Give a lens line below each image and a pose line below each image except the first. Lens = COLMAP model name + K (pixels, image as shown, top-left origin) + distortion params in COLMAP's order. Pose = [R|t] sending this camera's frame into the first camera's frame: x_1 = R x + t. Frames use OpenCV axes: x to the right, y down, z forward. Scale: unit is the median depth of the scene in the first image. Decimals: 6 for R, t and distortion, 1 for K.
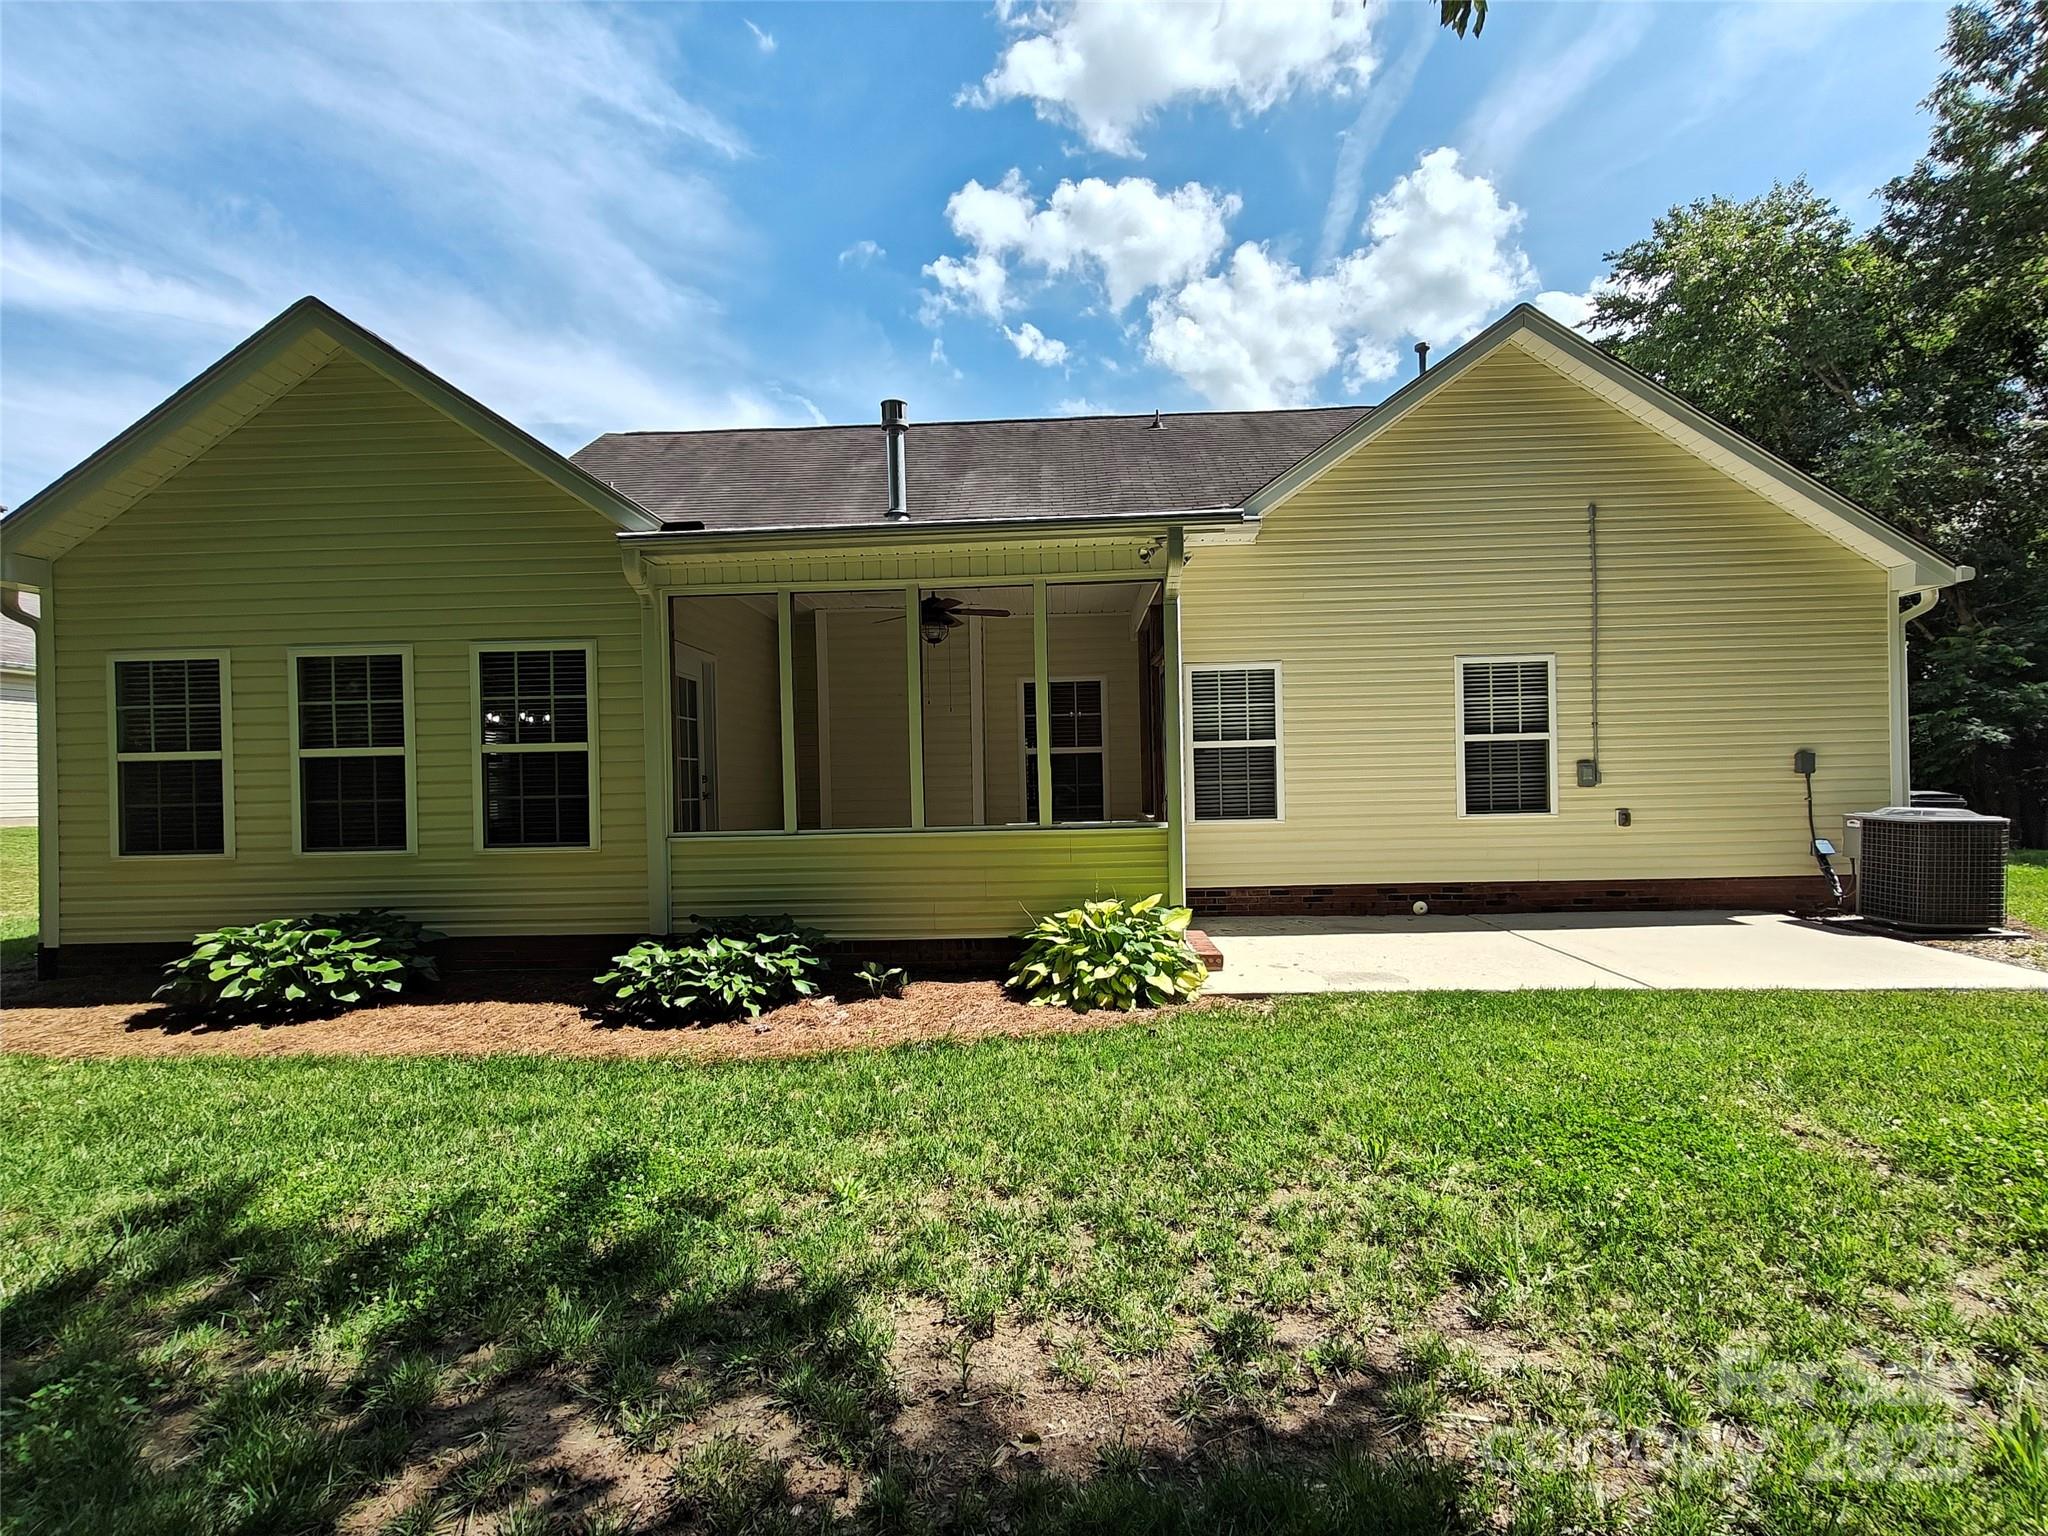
lens RADIAL K [[935.2, 0, 1032.4], [0, 935.2, 784.6], [0, 0, 1]] dist [0.002372, 0.000374]
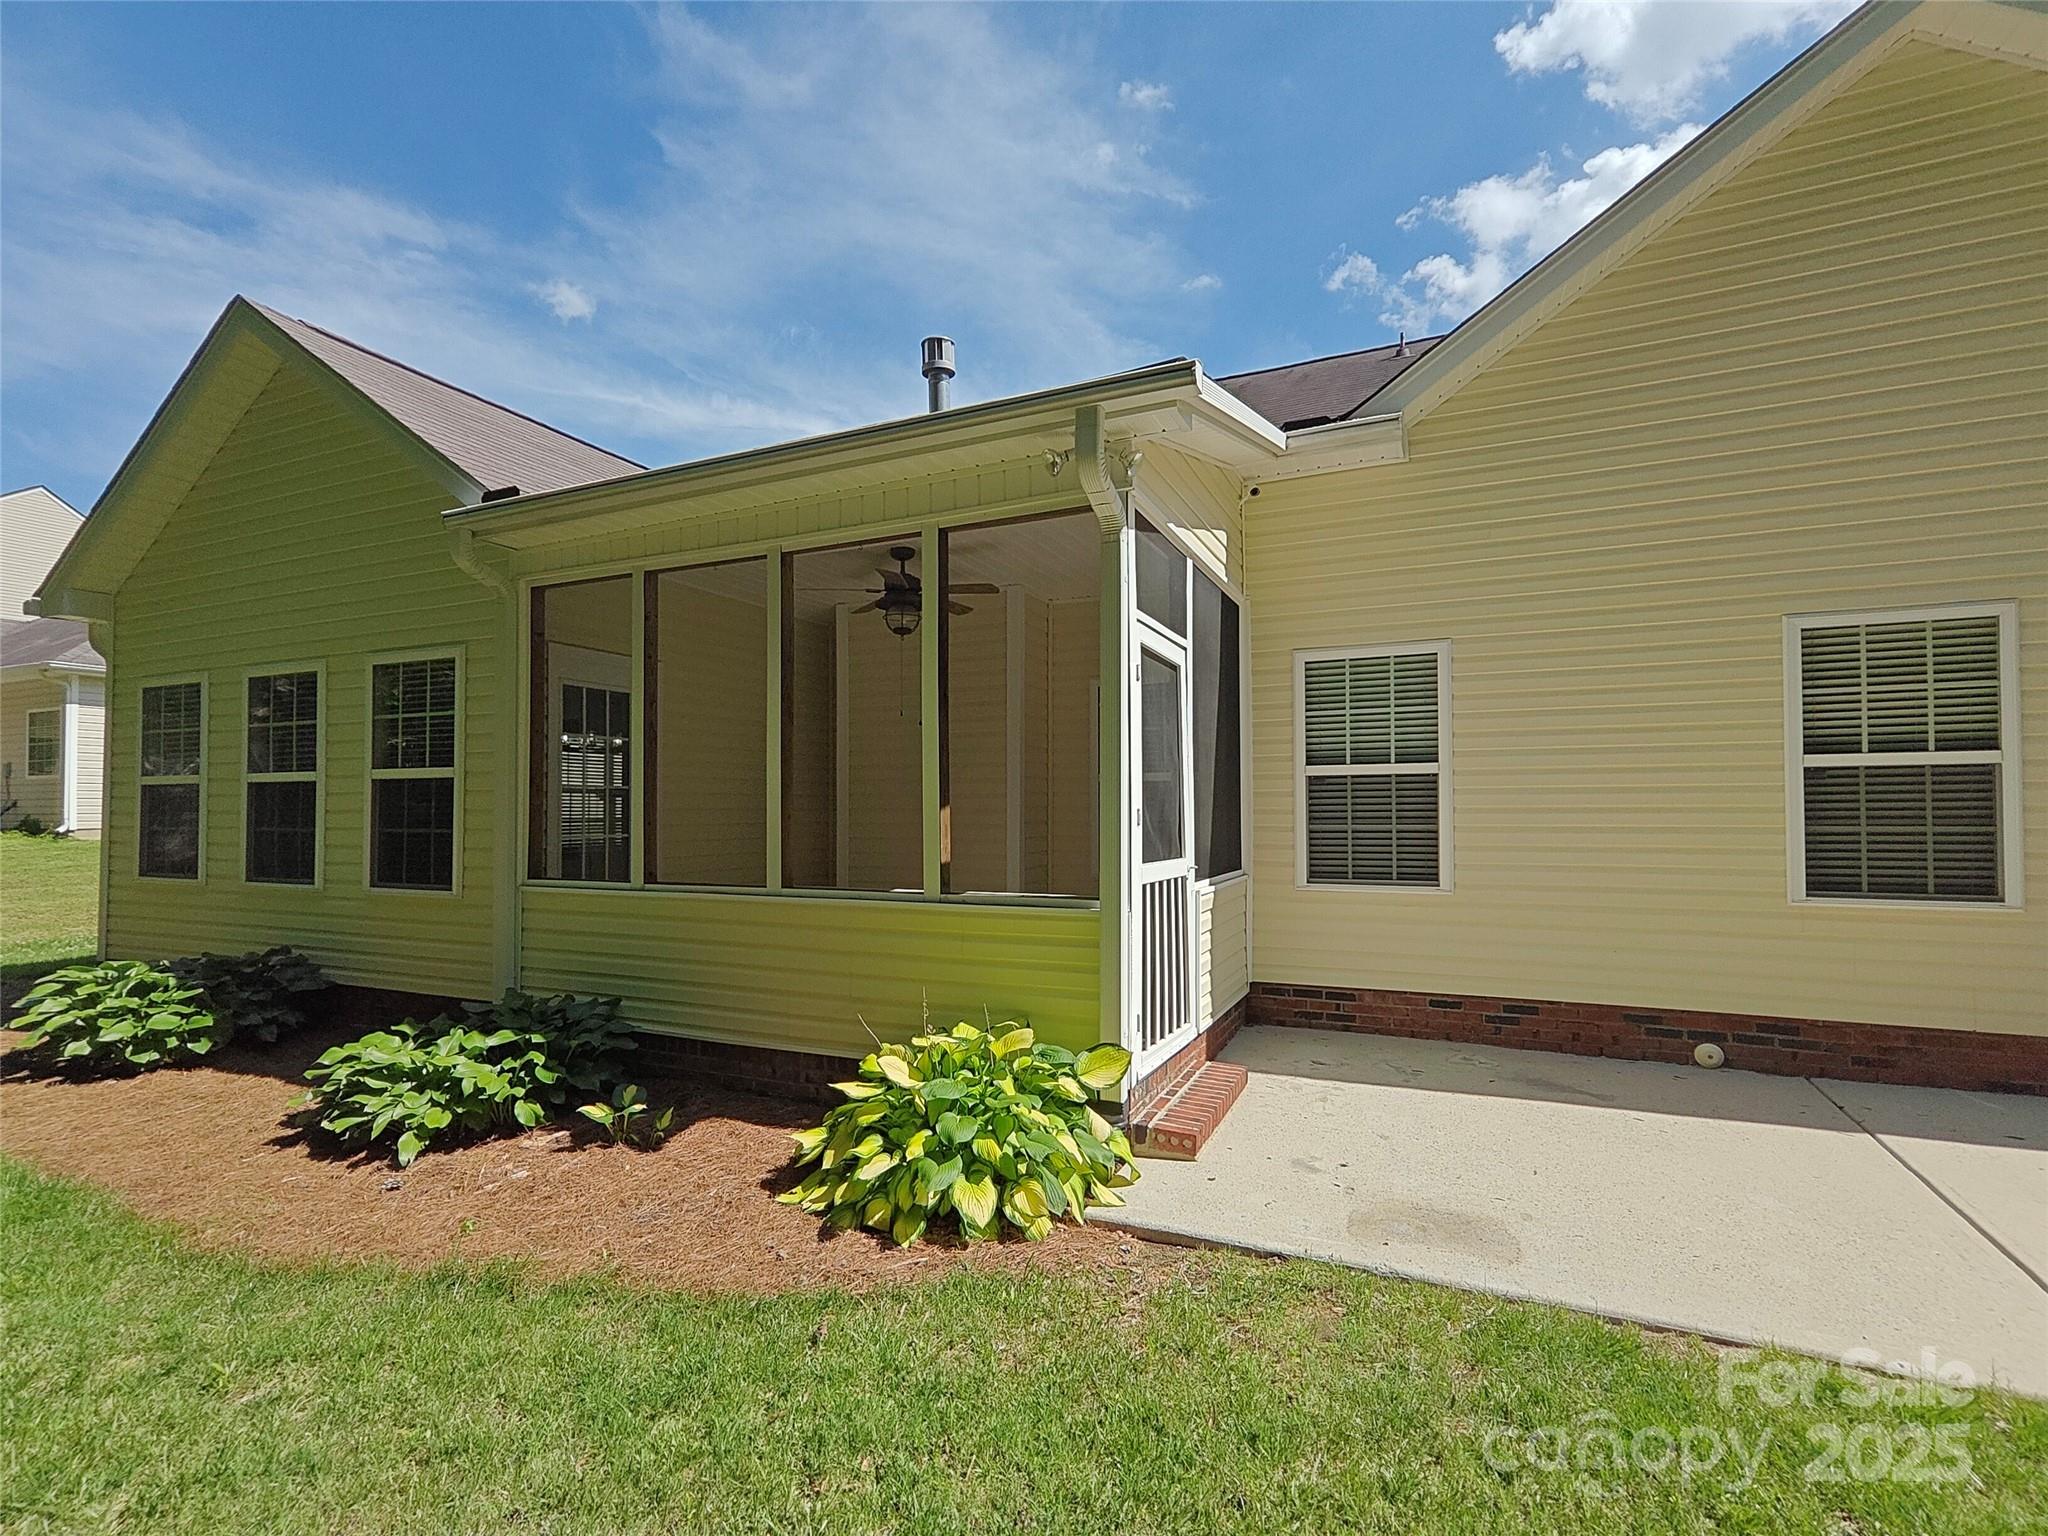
lens RADIAL K [[935.2, 0, 1032.4], [0, 935.2, 784.6], [0, 0, 1]] dist [0.002372, 0.000374]
pose [[0.930166, 0.009672, -0.367012, 0.313235], [-0.016726, 0.999731, -0.016046, -0.024586], [0.366758, 0.021064, 0.930078, 0.405152]]
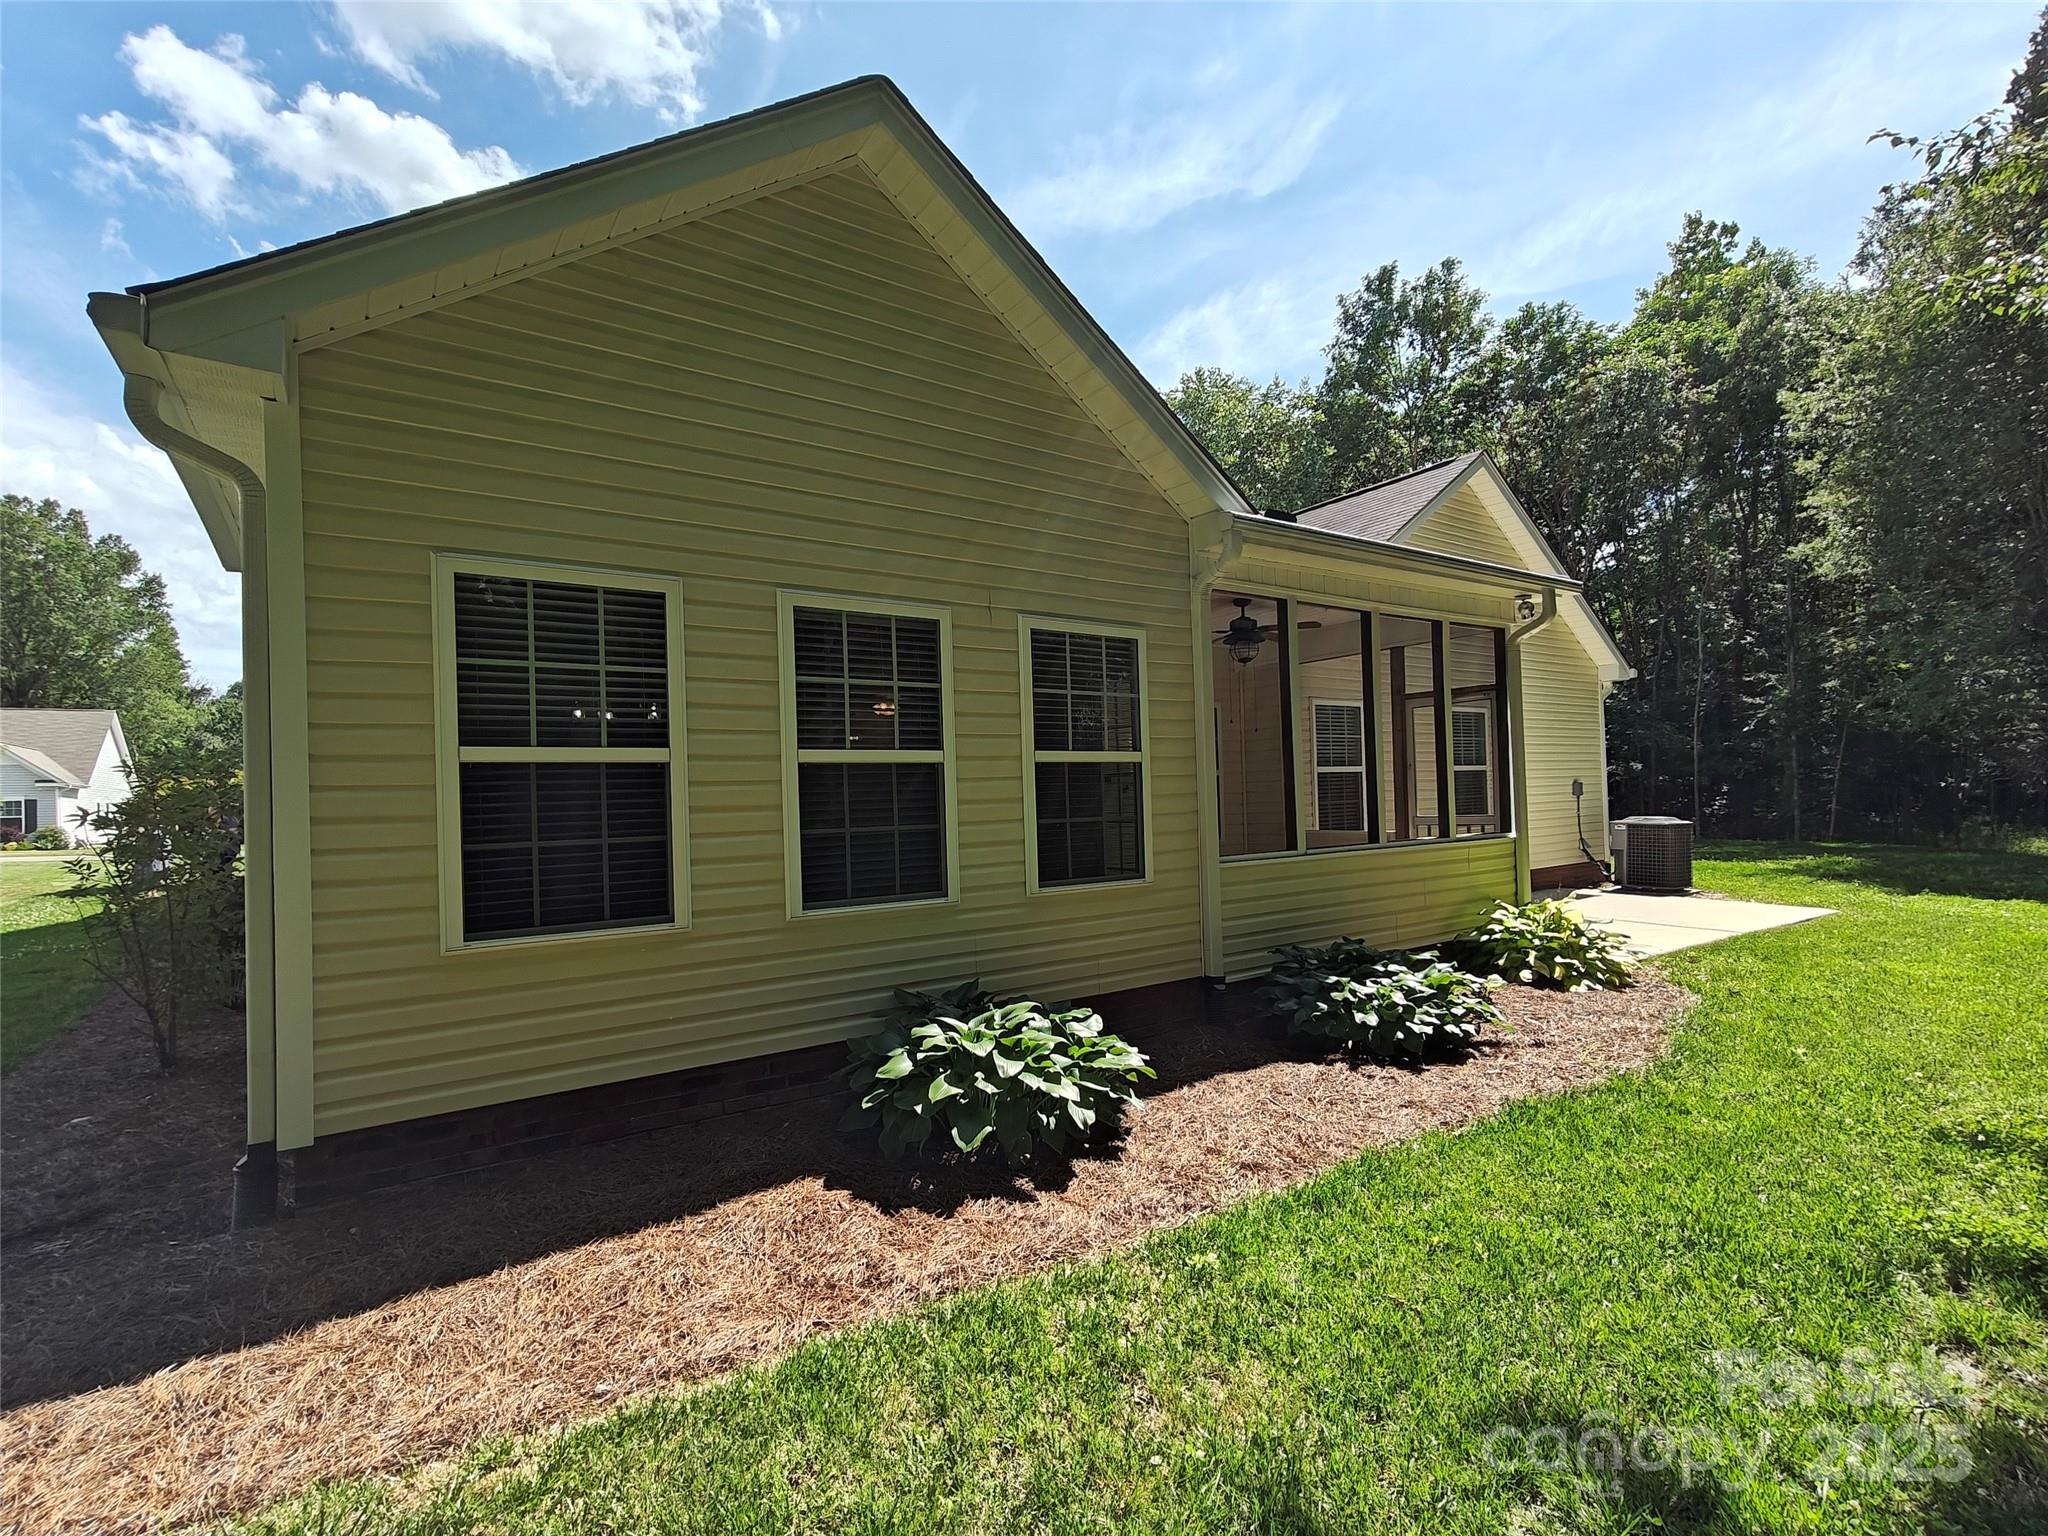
lens RADIAL K [[963.5, 0, 1024.7], [0, 963.5, 792.2], [0, 0, 1]] dist [-0.000052, 0.000027]
pose [[0.797203, 0.003973, 0.603698, -1.056473], [0.013755, 0.999599, -0.024742, 0.009828], [-0.603555, 0.028028, 0.796829, 0.385525]]
